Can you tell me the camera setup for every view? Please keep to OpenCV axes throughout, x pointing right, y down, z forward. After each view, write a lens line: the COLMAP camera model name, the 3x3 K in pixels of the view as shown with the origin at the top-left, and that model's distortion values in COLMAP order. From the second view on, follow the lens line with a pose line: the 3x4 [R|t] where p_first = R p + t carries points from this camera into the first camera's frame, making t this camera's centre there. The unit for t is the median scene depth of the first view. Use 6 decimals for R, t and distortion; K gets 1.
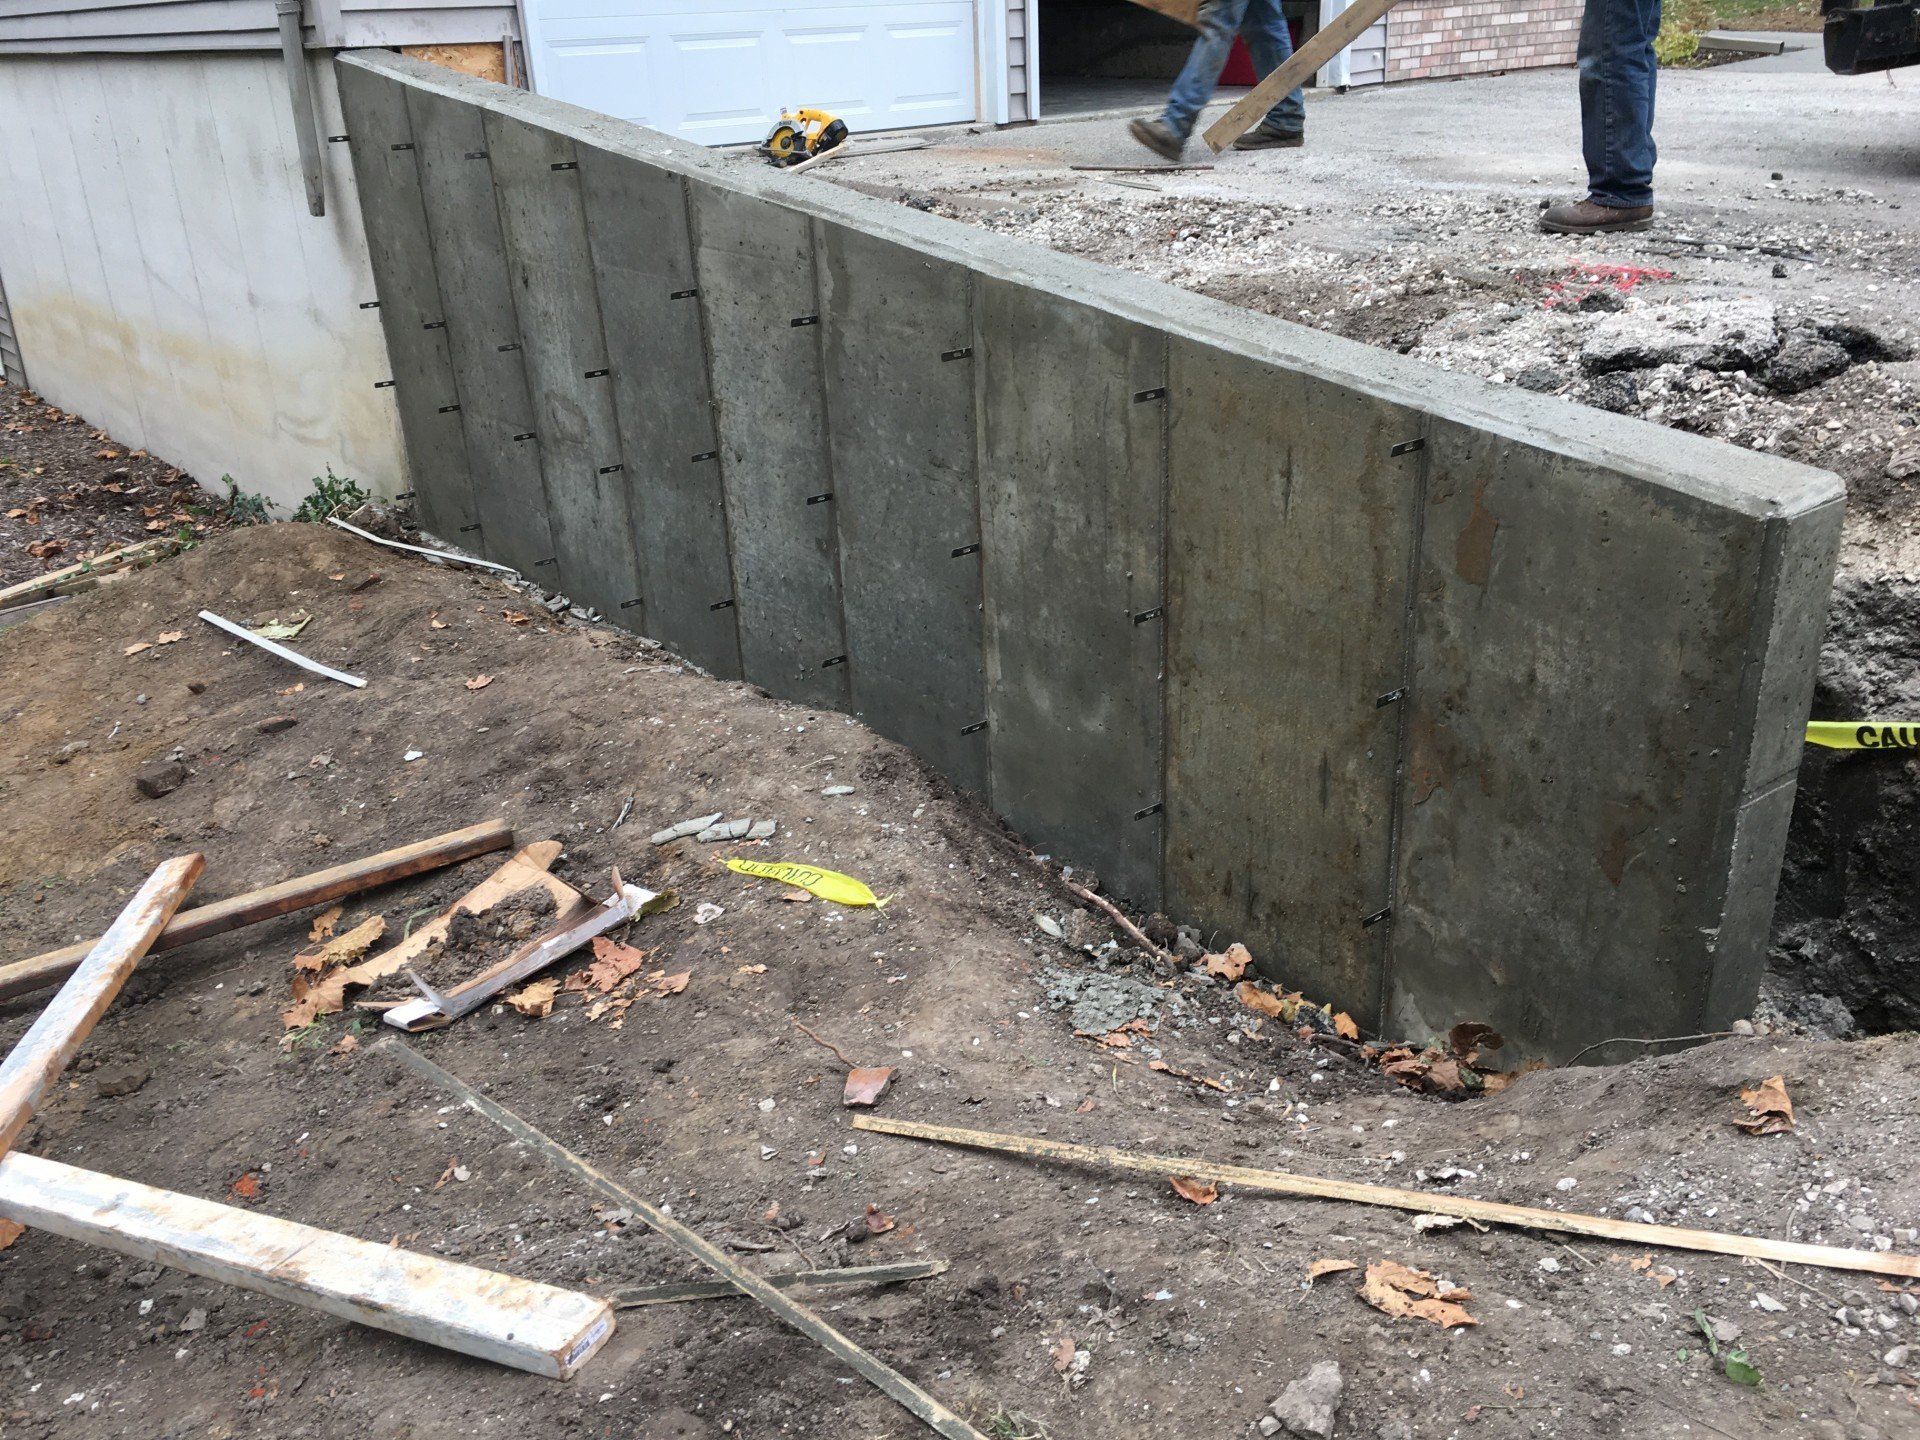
lens RADIAL K [[1625.5, 0, 961.0], [0, 1625.5, 720.9], [0, 0, 1]] dist [0.011598, -0.047745]
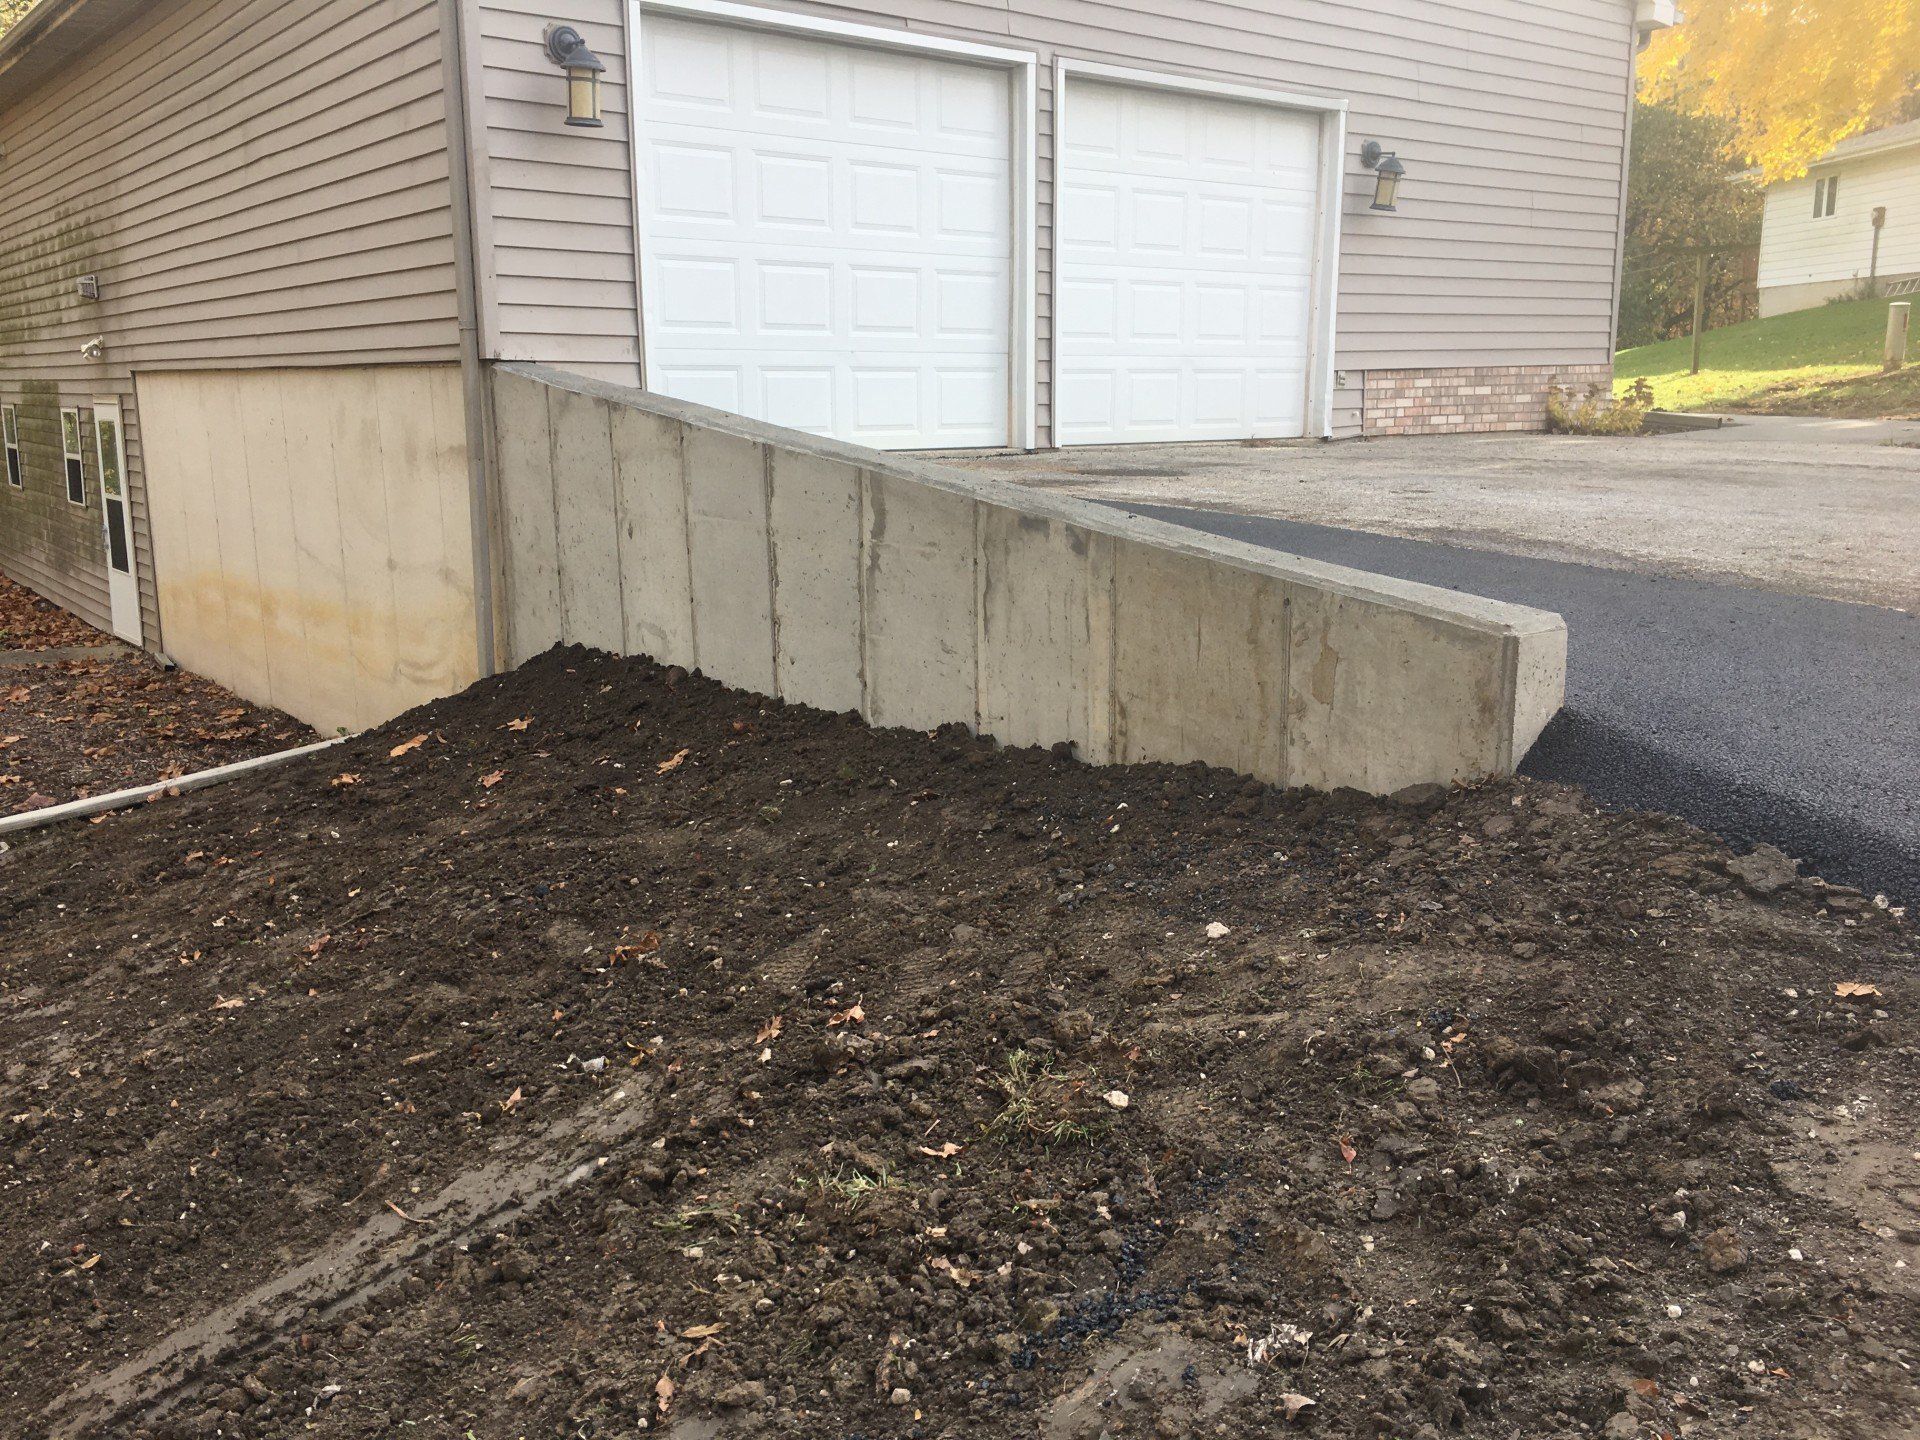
lens RADIAL K [[1625.5, 0, 966.1], [0, 1625.5, 720.4], [0, 0, 1]] dist [0.011598, -0.047745]
pose [[0.998860, 0.039489, -0.026815, 0.021716], [-0.044358, 0.975408, -0.215898, 0.100664], [0.017630, 0.216842, 0.976048, -0.142404]]
